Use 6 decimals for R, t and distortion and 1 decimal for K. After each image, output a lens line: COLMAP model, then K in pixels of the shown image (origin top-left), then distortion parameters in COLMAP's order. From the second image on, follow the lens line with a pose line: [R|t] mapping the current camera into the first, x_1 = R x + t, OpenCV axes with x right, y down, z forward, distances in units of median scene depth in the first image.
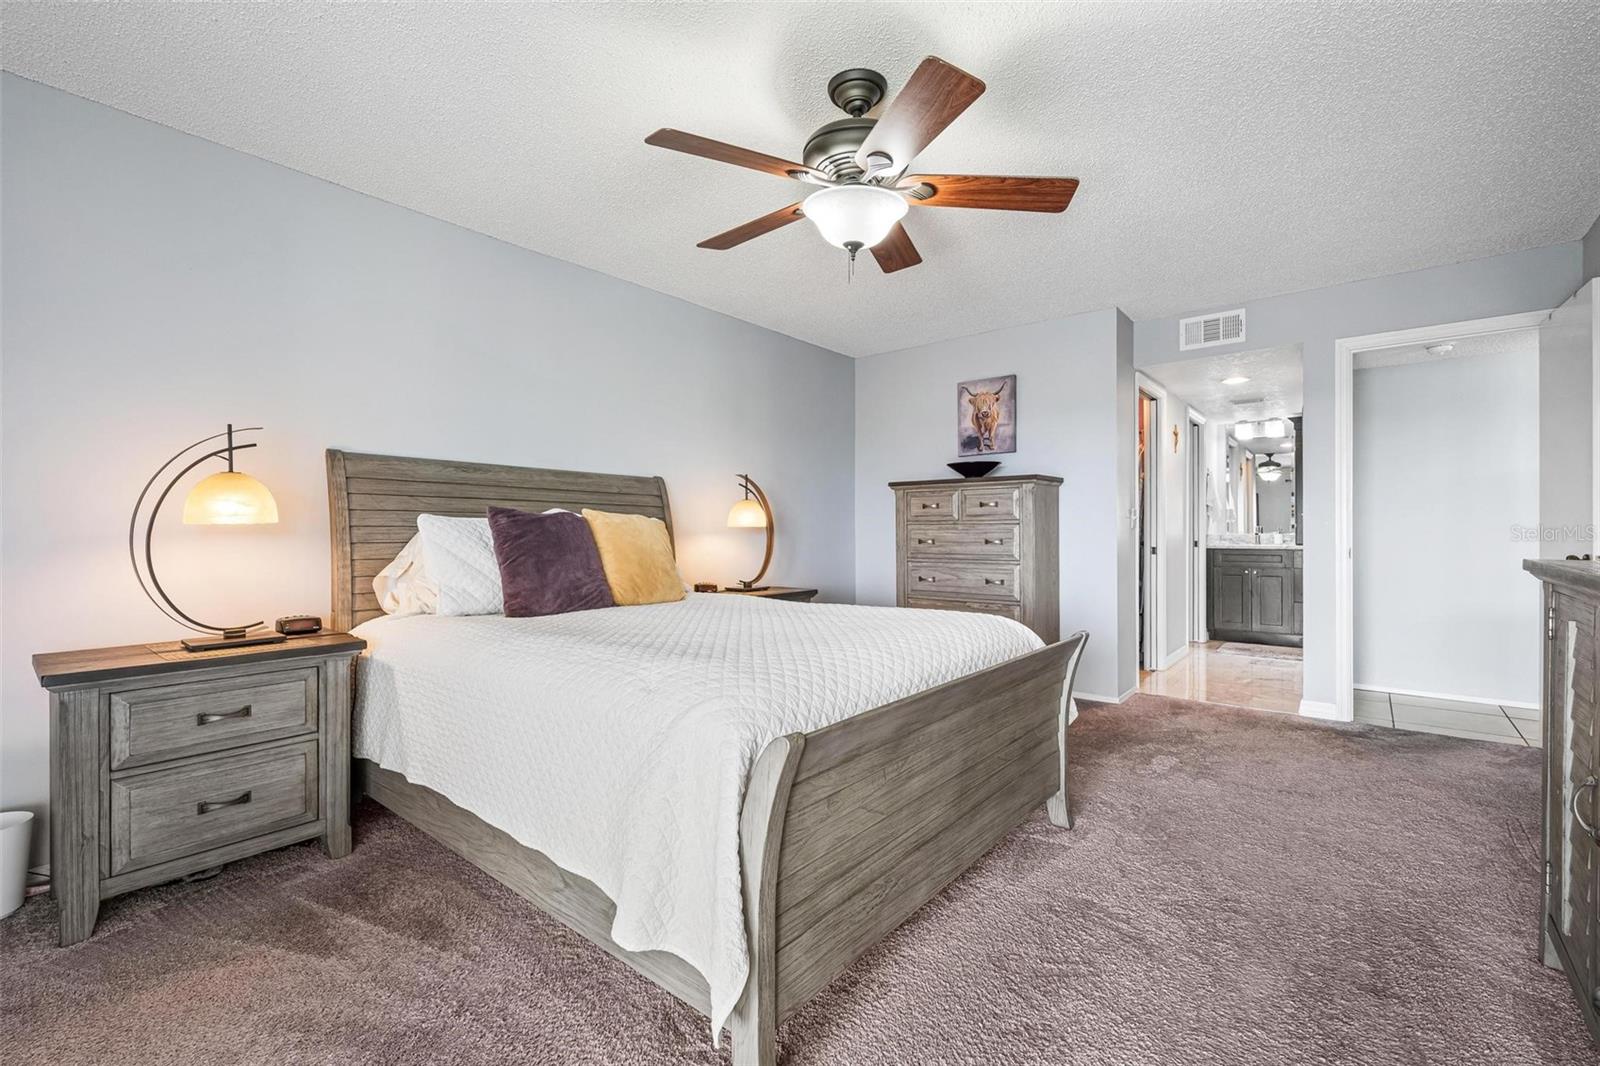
lens RADIAL K [[671.0, 0, 807.2], [0, 671.0, 527.1], [0, 0, 1]] dist [0.001143, -0.000356]
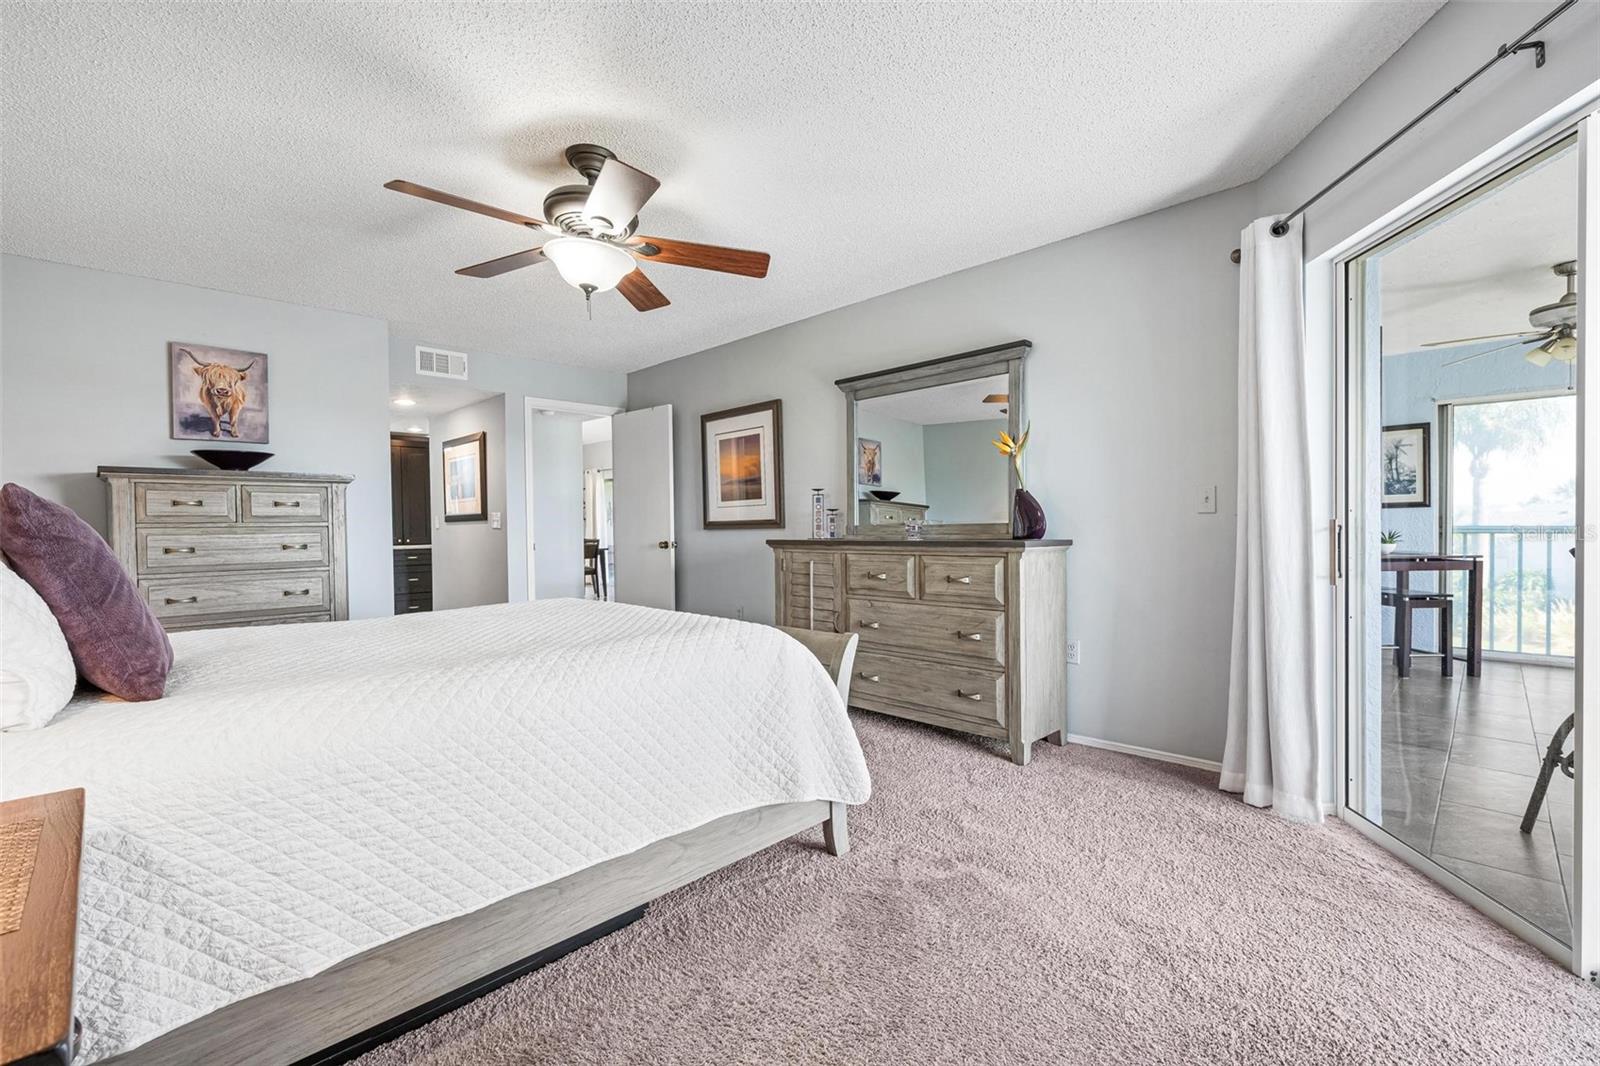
lens RADIAL K [[713.3, 0, 786.6], [0, 713.3, 536.8], [0, 0, 1]] dist [0.001167, 0.000283]
pose [[0.111427, -0.008078, 0.993740, -0.527040], [0.011654, 0.999909, 0.006821, 0.008653], [-0.993704, 0.010821, 0.111511, 0.235490]]
